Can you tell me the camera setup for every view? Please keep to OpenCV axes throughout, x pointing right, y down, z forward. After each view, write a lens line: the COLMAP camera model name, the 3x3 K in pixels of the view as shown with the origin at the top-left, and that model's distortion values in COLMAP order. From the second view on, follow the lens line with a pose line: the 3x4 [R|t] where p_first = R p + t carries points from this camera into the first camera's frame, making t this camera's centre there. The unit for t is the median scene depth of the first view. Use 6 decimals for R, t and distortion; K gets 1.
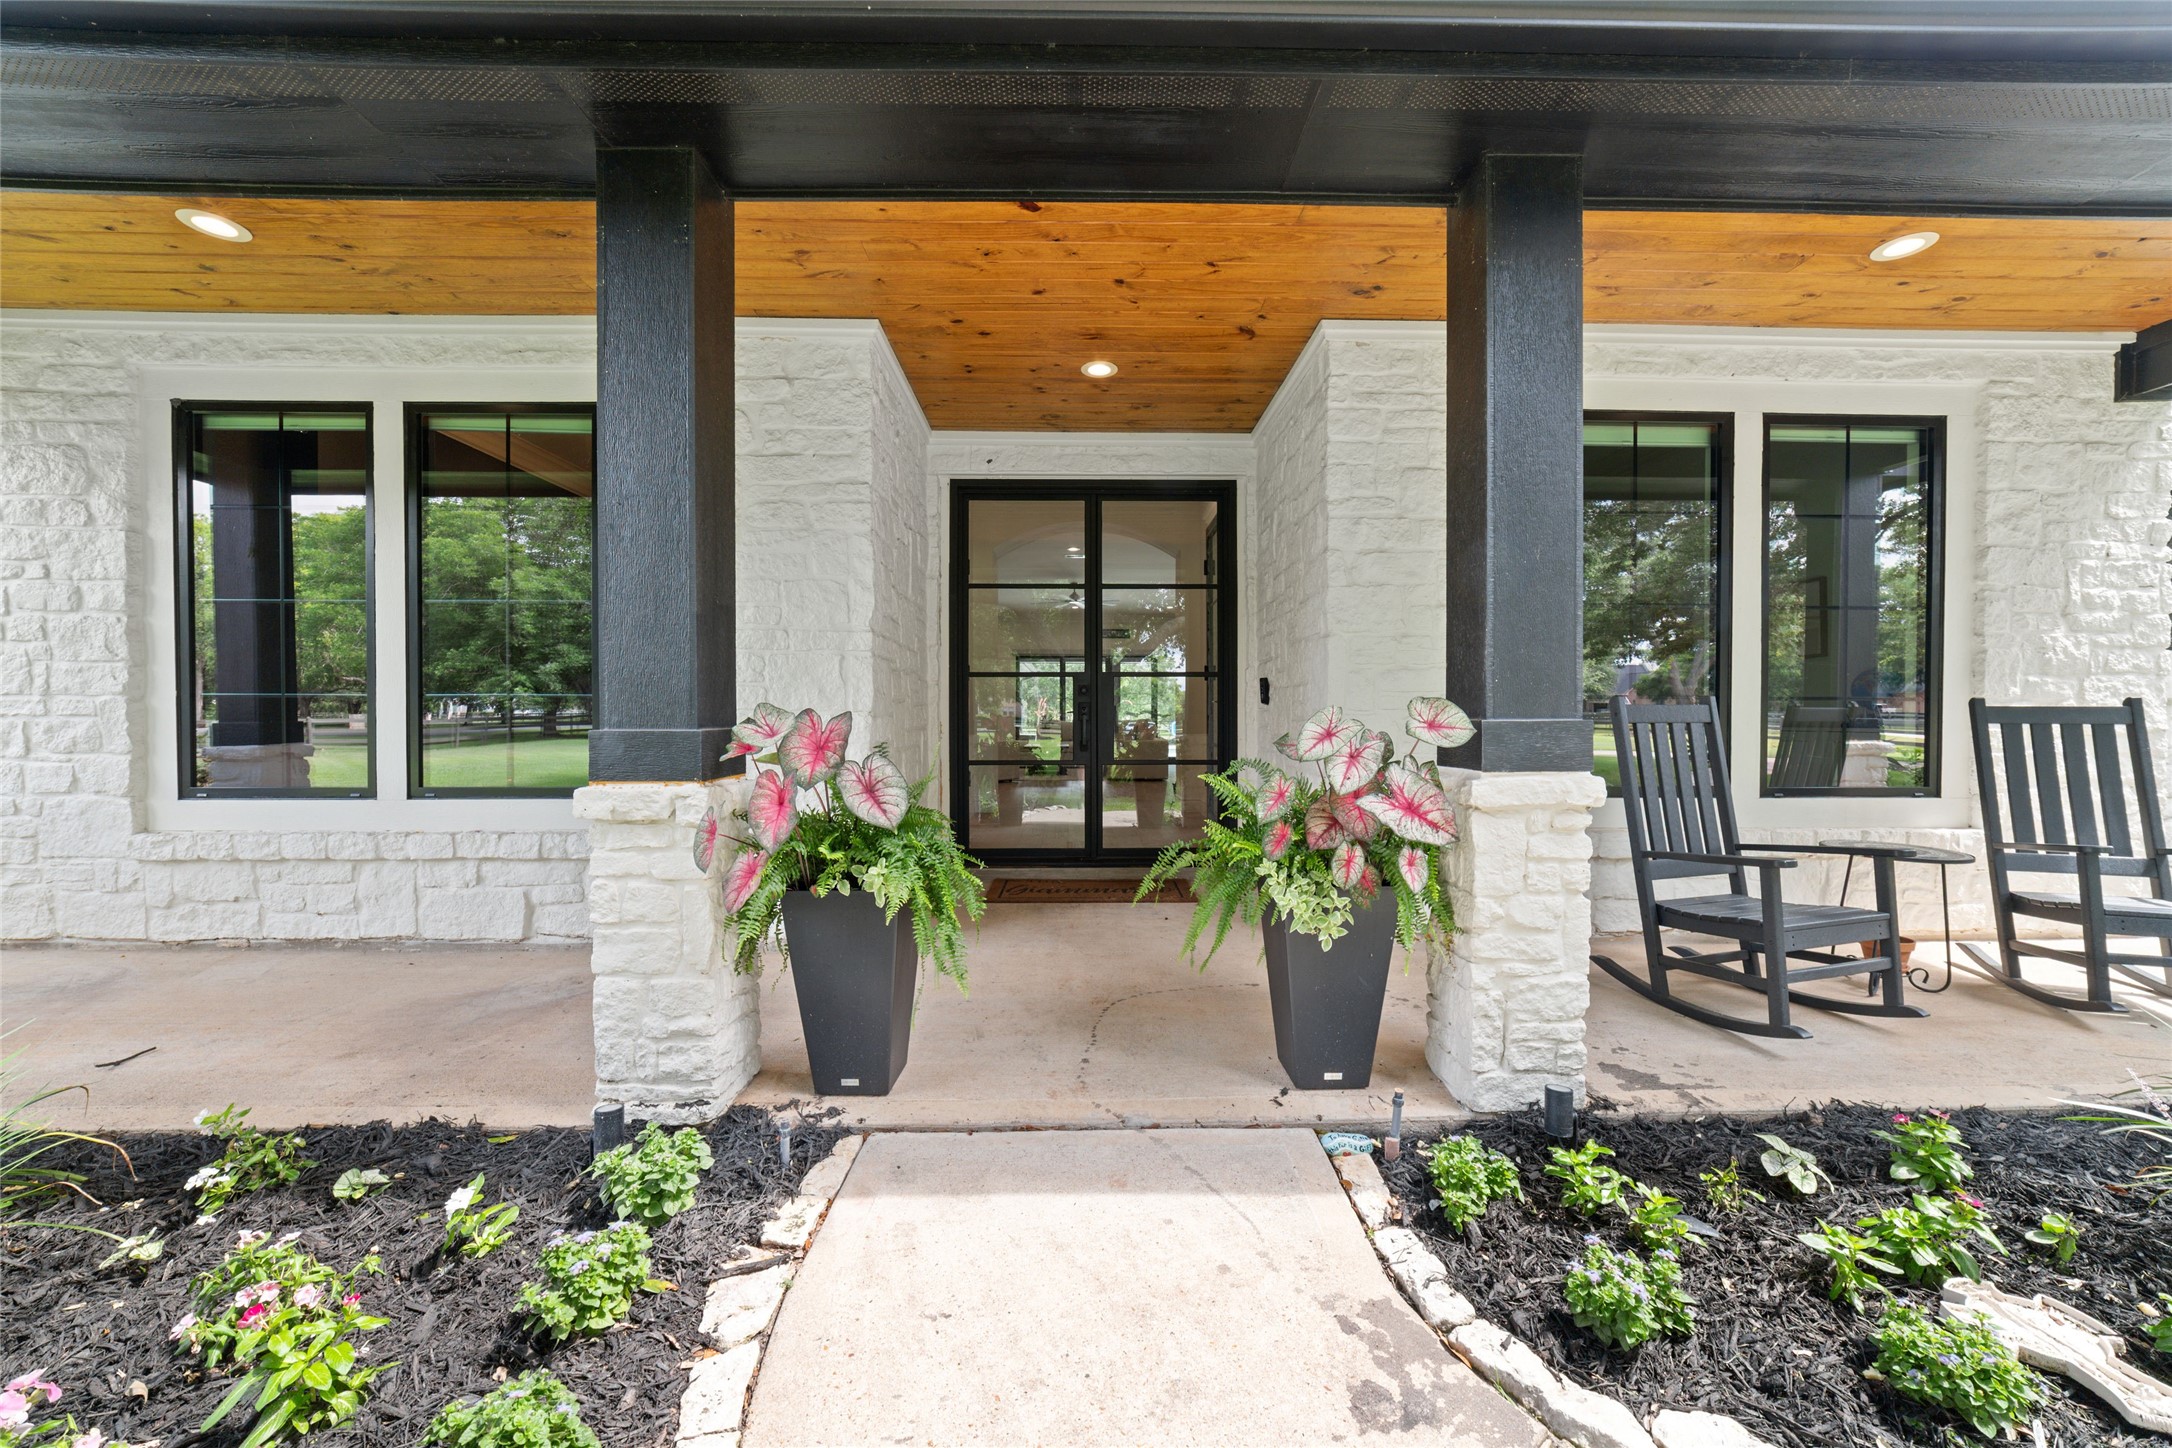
lens RADIAL K [[830.8, 0, 1072.0], [0, 830.8, 722.2], [0, 0, 1]] dist [-0.017281, 0.005833]
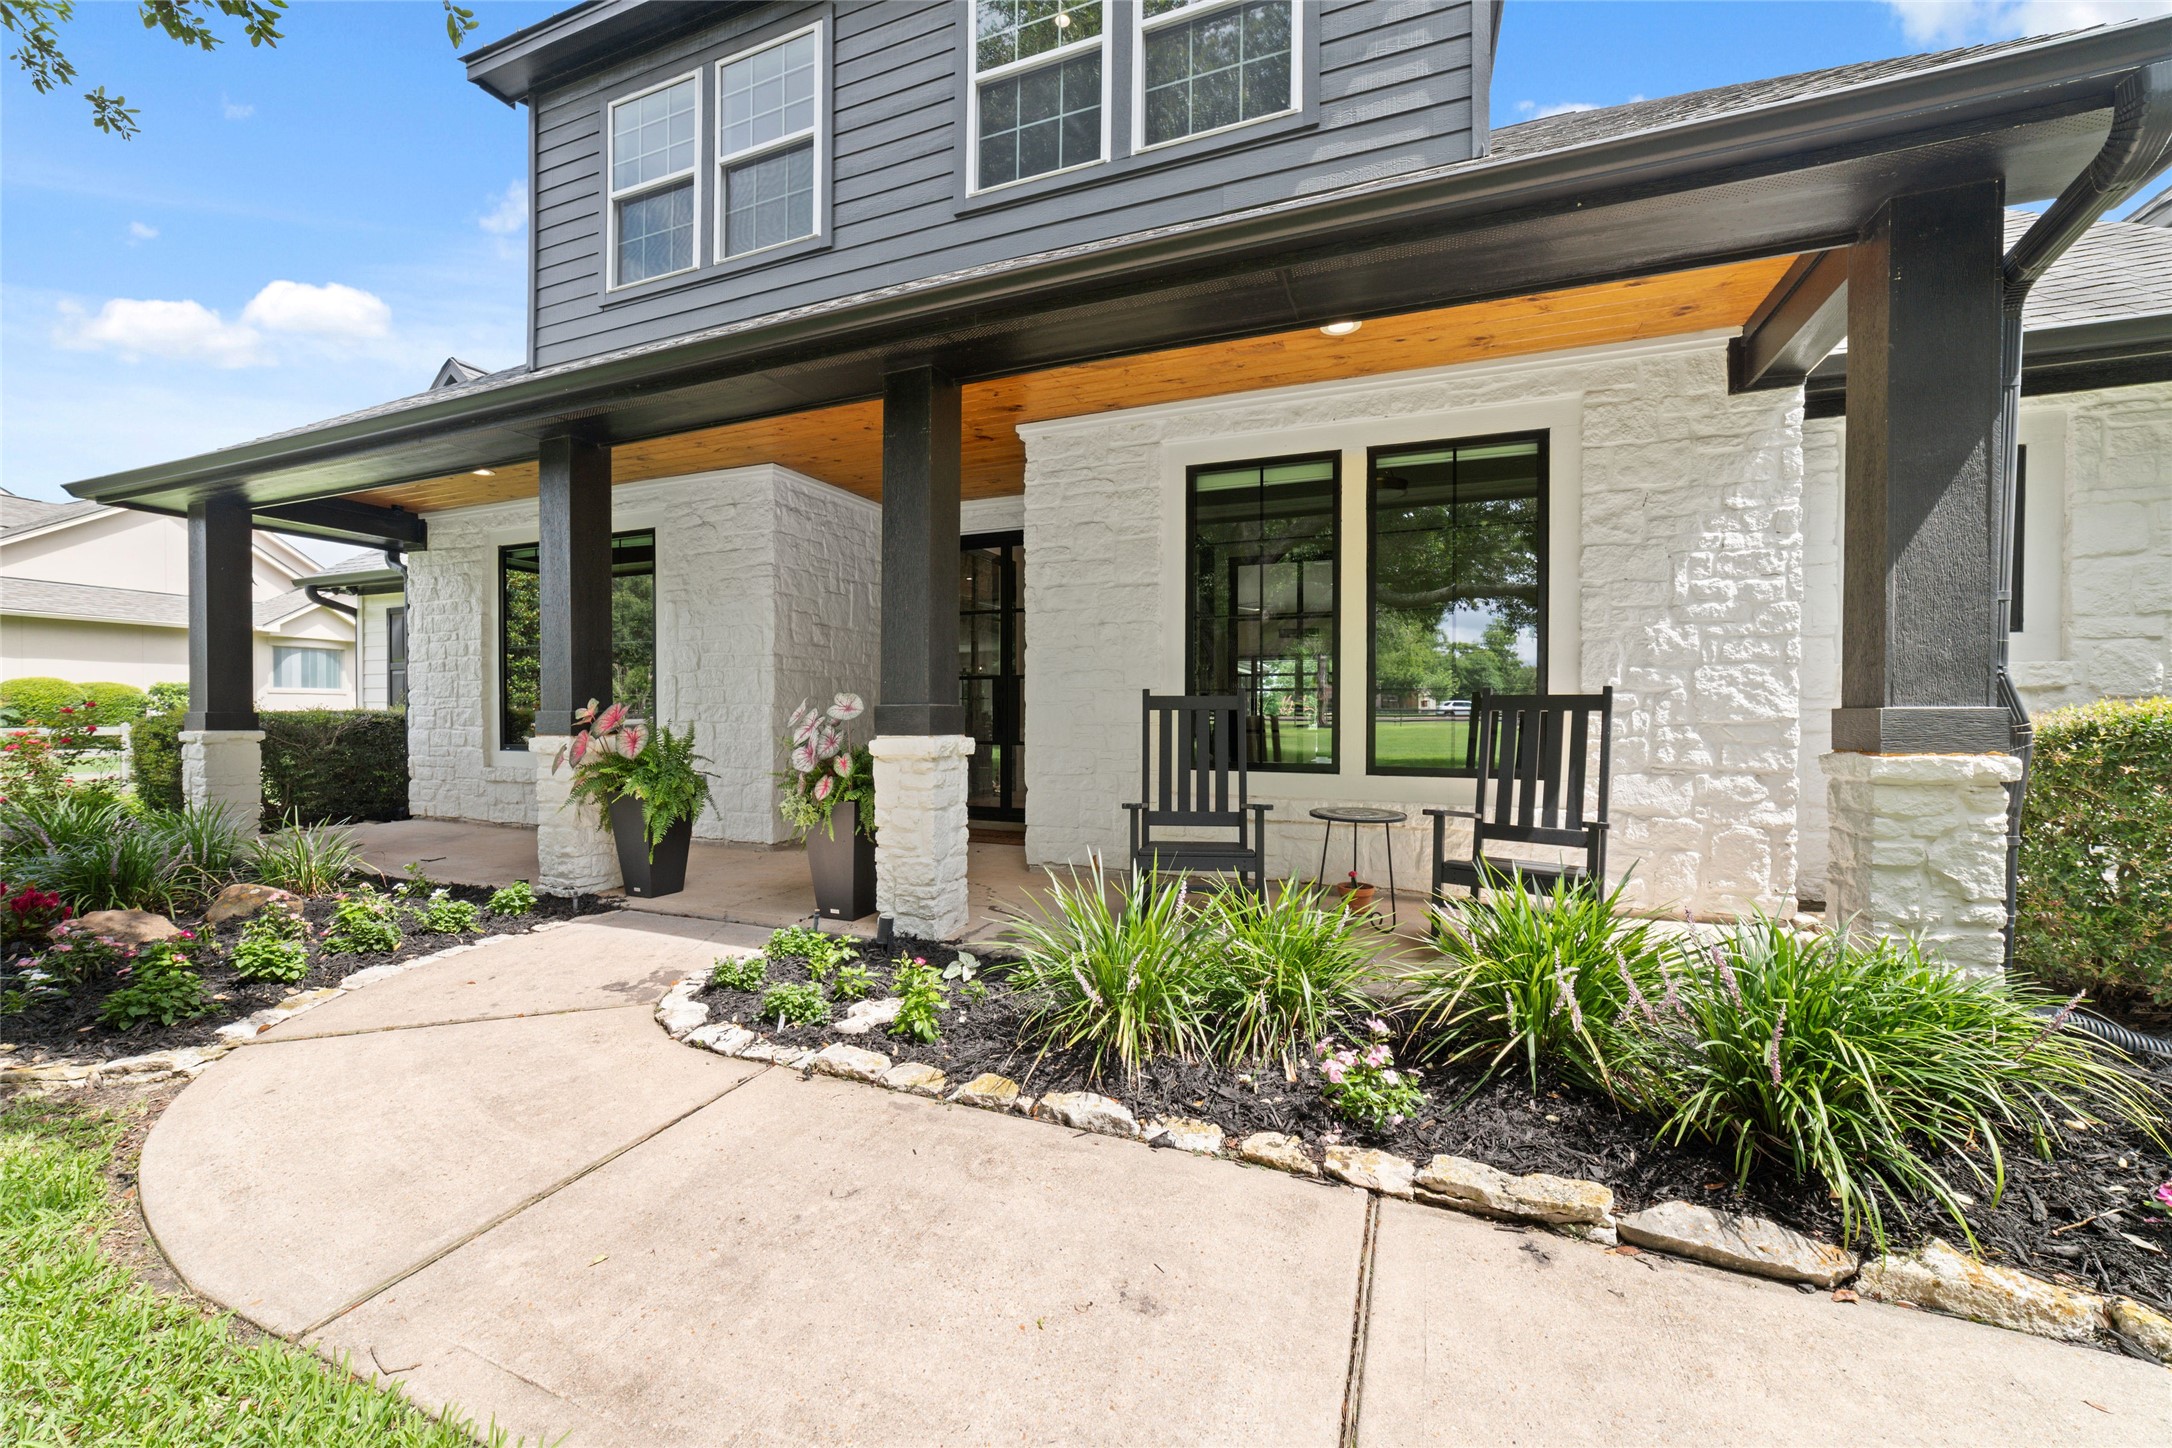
lens RADIAL K [[830.8, 0, 1088.5], [0, 830.8, 731.4], [0, 0, 1]] dist [-0.017281, 0.005833]
pose [[0.919644, 0.009535, -0.392637, 0.946091], [-0.004721, 0.999901, 0.013225, 0.015590], [0.392725, -0.010309, 0.919598, -0.248409]]
